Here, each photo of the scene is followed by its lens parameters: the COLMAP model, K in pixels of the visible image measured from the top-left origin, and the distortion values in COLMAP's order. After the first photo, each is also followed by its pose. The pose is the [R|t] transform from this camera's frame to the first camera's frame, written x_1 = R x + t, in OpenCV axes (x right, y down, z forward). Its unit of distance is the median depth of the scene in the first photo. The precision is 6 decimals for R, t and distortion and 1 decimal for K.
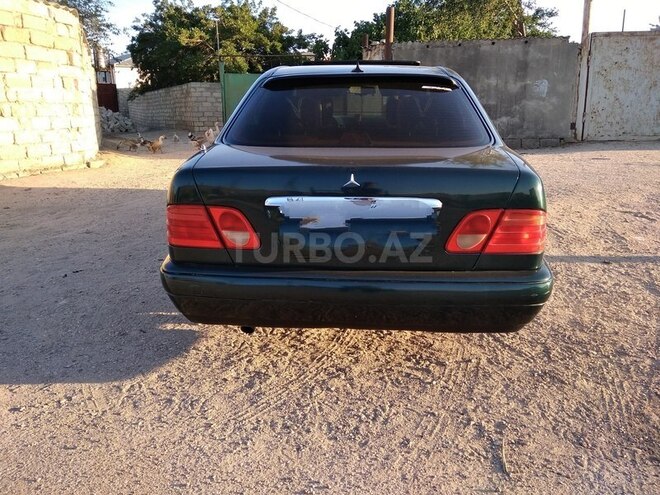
lens RADIAL K [[524.9, 0, 328.9], [0, 524.9, 245.1], [0, 0, 1]] dist [0.060605, -0.084728]
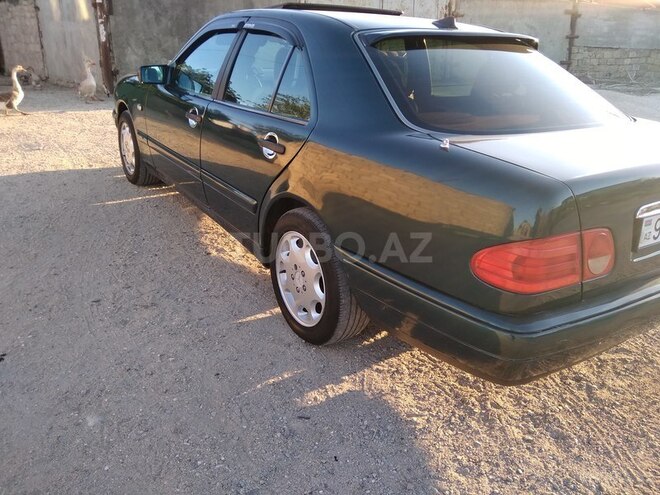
lens RADIAL K [[524.9, 0, 326.7], [0, 524.9, 247.0], [0, 0, 1]] dist [0.060605, -0.084728]
pose [[0.799702, -0.194703, 0.567950, -0.507420], [0.128533, 0.979545, 0.154824, -0.115498], [-0.586477, -0.050814, 0.808370, 0.337819]]
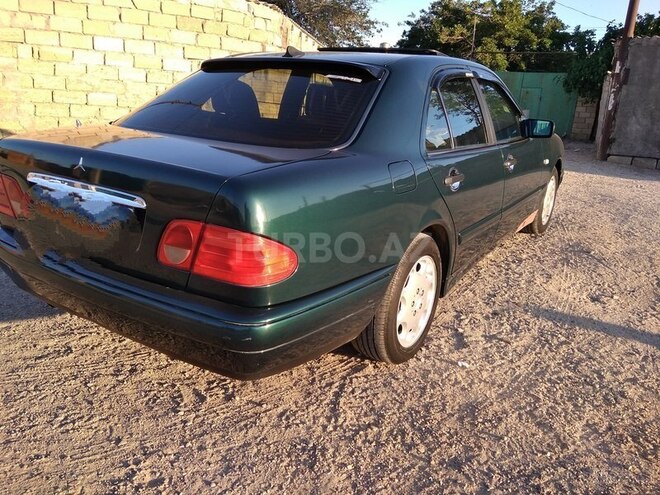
lens RADIAL K [[524.9, 0, 330.6], [0, 524.9, 245.8], [0, 0, 1]] dist [0.060605, -0.084728]
pose [[0.874327, 0.180483, -0.450531, 0.456154], [-0.178729, 0.982782, 0.046850, -0.055600], [0.451229, 0.039560, 0.891531, 0.199101]]
